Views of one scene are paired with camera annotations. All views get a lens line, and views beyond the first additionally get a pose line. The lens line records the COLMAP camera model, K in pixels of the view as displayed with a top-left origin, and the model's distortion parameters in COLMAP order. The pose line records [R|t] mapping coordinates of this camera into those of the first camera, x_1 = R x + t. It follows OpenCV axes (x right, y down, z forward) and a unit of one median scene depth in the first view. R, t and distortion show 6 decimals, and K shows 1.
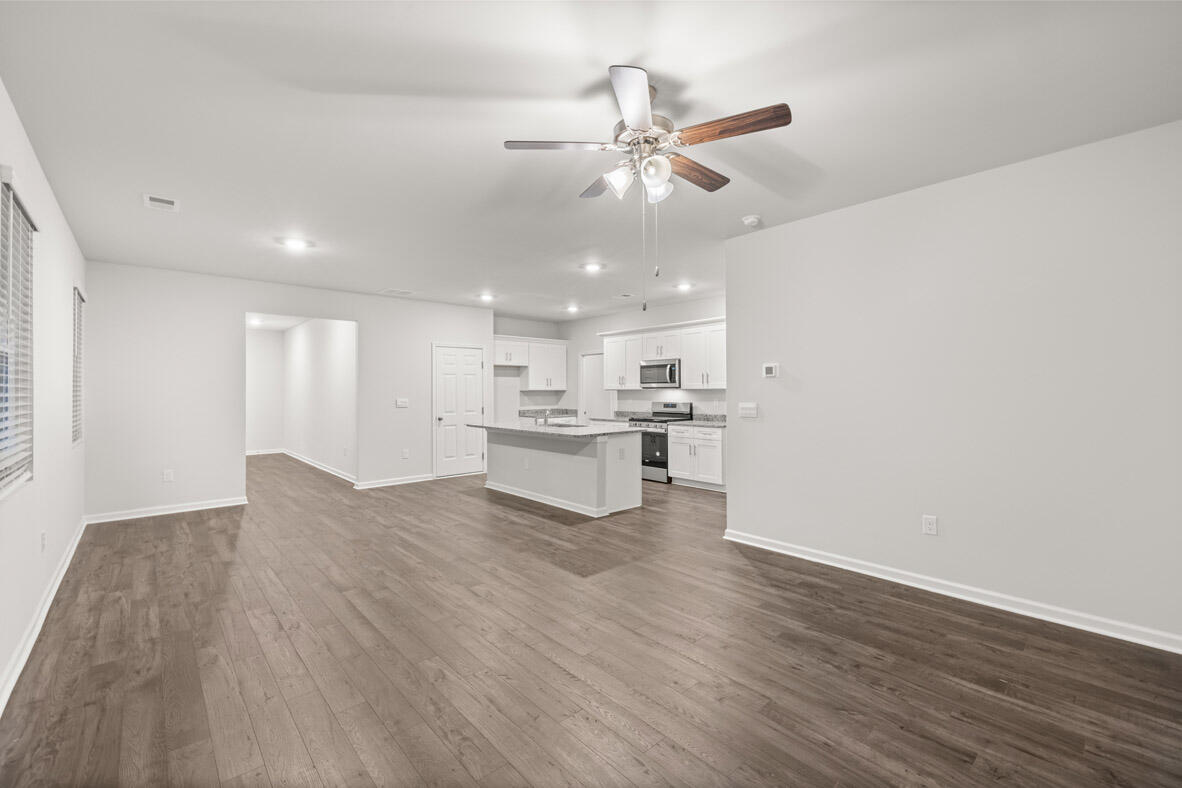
lens RADIAL K [[499.1, 0, 591.0], [0, 499.1, 394.0], [0, 0, 1]] dist [-0.004365, -0.000425]
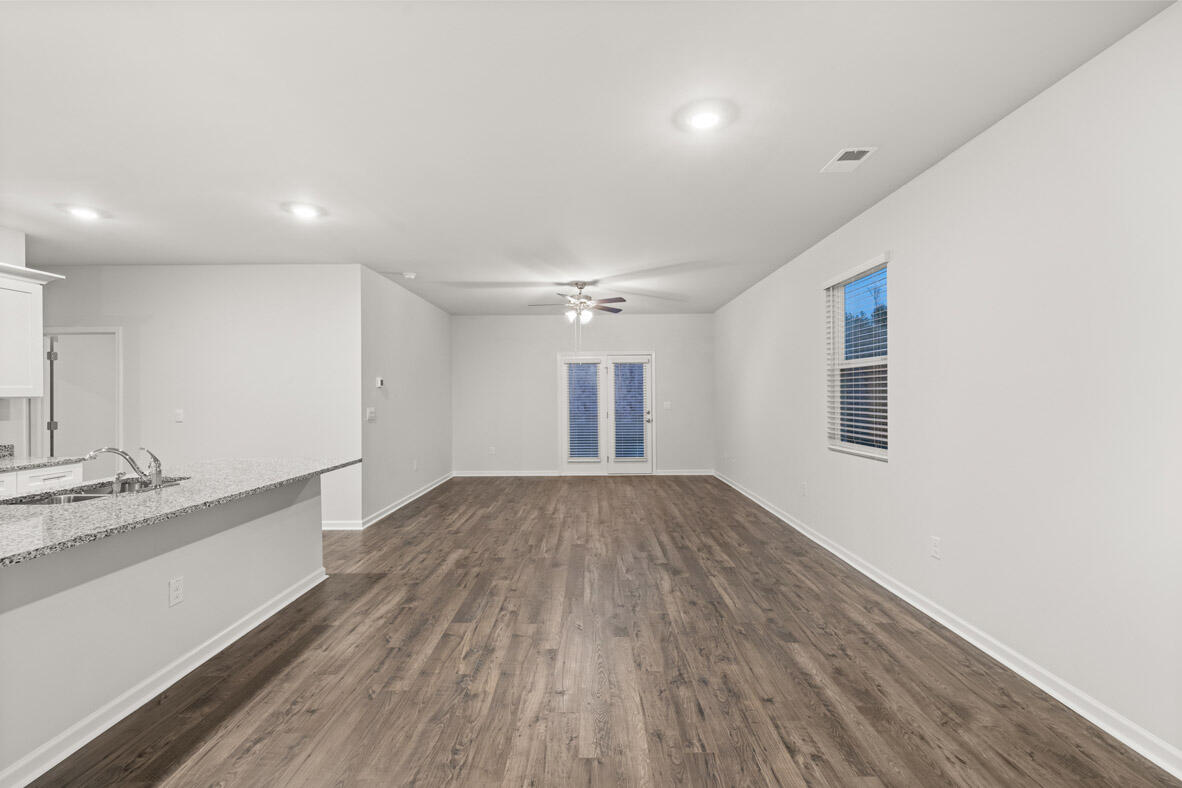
lens RADIAL K [[493.7, 0, 589.9], [0, 493.7, 394.4], [0, 0, 1]] dist [-0.001892, -0.000085]
pose [[-0.743879, 0.010400, 0.668234, -0.529712], [0.014006, 0.999902, 0.000030, -0.004431], [-0.668168, 0.009382, -0.743951, 0.914474]]
